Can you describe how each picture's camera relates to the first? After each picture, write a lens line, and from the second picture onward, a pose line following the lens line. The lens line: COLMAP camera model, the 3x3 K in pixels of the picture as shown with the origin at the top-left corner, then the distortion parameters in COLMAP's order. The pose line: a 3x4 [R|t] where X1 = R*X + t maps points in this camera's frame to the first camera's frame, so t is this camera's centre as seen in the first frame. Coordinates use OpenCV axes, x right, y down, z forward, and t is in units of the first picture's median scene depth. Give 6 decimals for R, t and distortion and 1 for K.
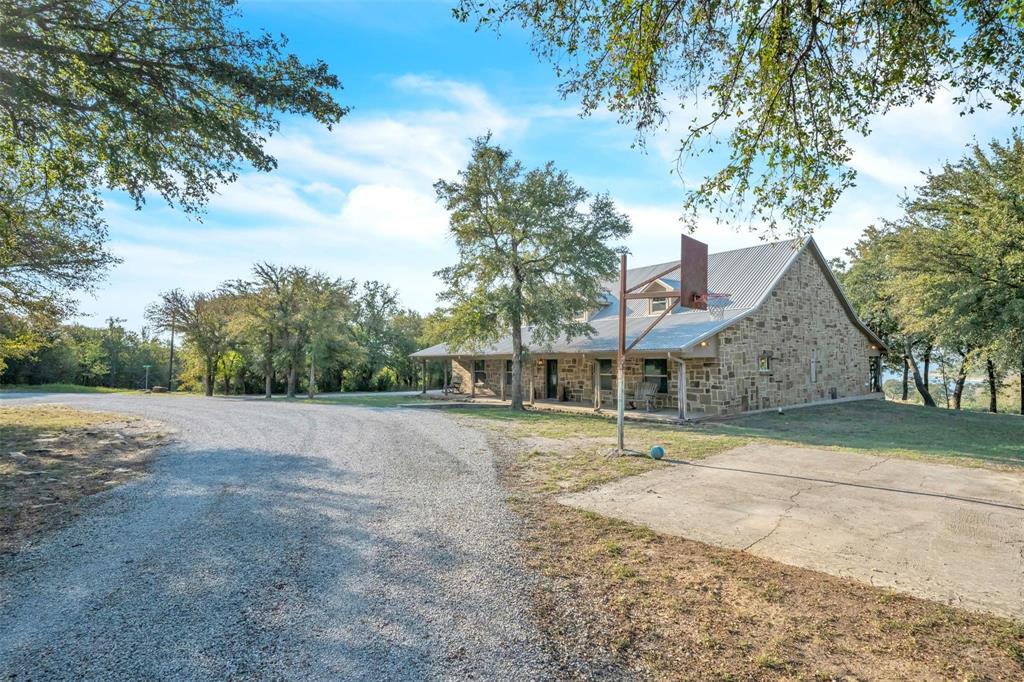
lens RADIAL K [[503.5, 0, 512.2], [0, 503.5, 342.9], [0, 0, 1]] dist [0.002640, 0.000625]
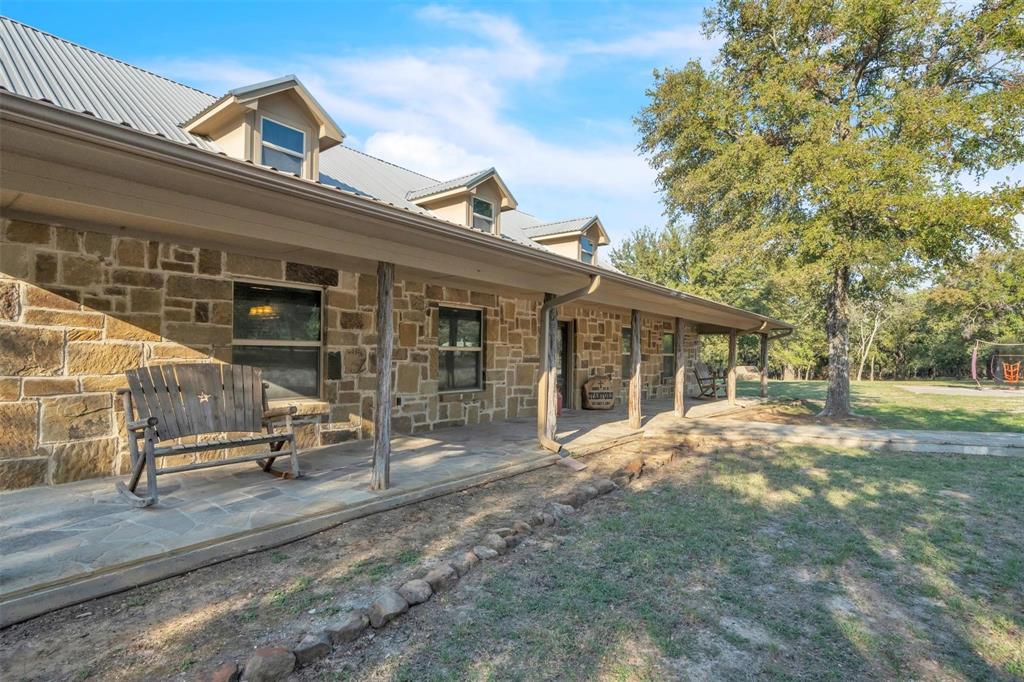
lens RADIAL K [[503.5, 0, 512.4], [0, 503.5, 343.6], [0, 0, 1]] dist [0.002640, 0.000625]
pose [[-0.228989, 0.007965, 0.973397, -0.404569], [-0.064776, 0.997625, -0.023402, 0.079943], [-0.971271, -0.068412, -0.227929, 1.376813]]
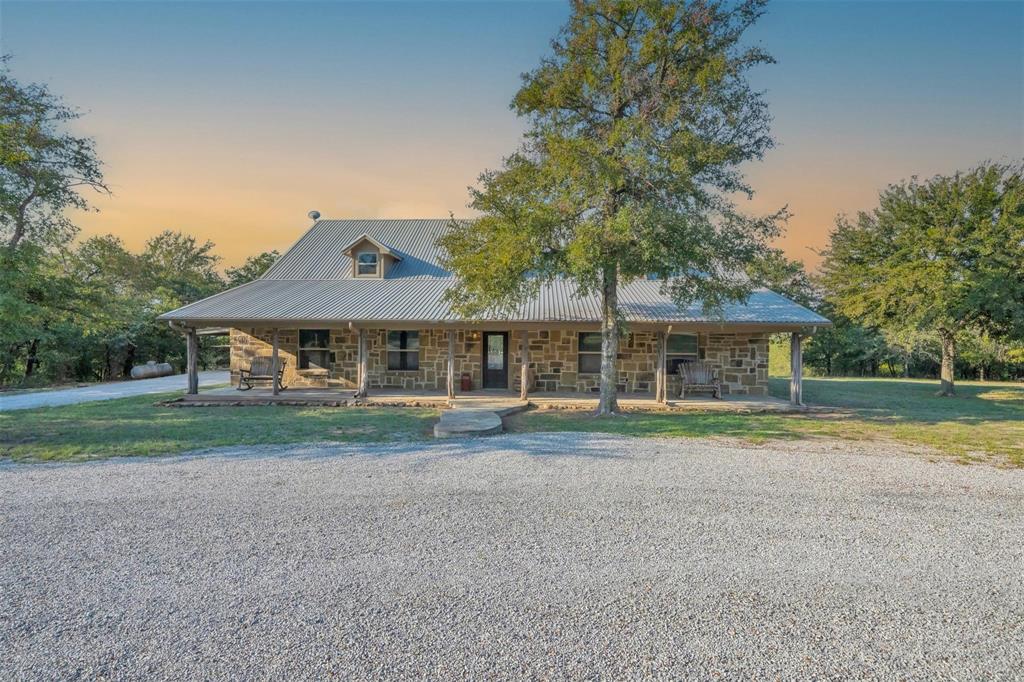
lens RADIAL K [[511.9, 0, 511.9], [0, 511.9, 342.6], [0, 0, 1]] dist [0.001284, 0.000010]
pose [[0.658810, -0.000046, 0.752309, -0.510436], [-0.040571, 0.998543, 0.035590, 0.027683], [-0.751214, -0.053969, 0.657848, 0.642520]]
